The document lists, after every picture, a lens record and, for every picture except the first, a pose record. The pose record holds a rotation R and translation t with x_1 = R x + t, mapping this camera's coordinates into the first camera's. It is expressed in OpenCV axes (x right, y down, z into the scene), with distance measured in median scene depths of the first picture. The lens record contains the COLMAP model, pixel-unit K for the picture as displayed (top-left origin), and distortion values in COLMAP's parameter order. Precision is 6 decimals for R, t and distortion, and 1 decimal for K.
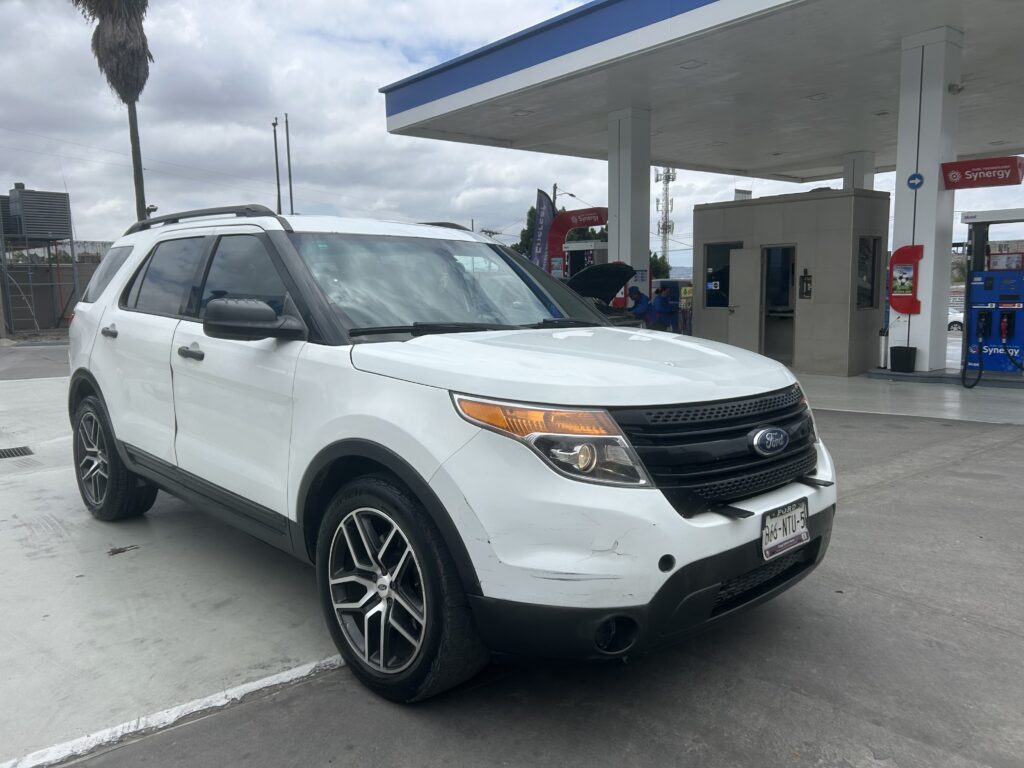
lens RADIAL K [[776.1, 0, 510.2], [0, 776.1, 381.5], [0, 0, 1]] dist [0.033151, -0.036642]
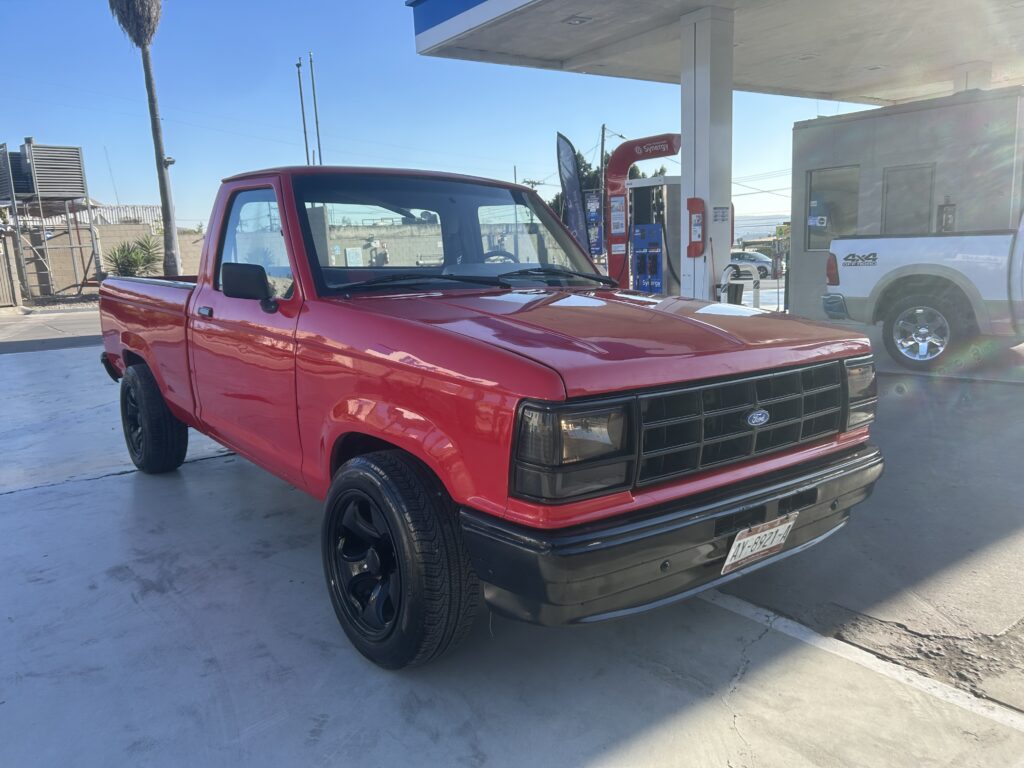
lens RADIAL K [[776.1, 0, 501.7], [0, 776.1, 386.7], [0, 0, 1]] dist [0.033151, -0.036642]
pose [[0.997585, -0.014521, -0.067915, -0.014211], [0.018734, 0.997912, 0.061817, -0.008784], [0.066876, -0.062940, 0.995774, 0.155695]]
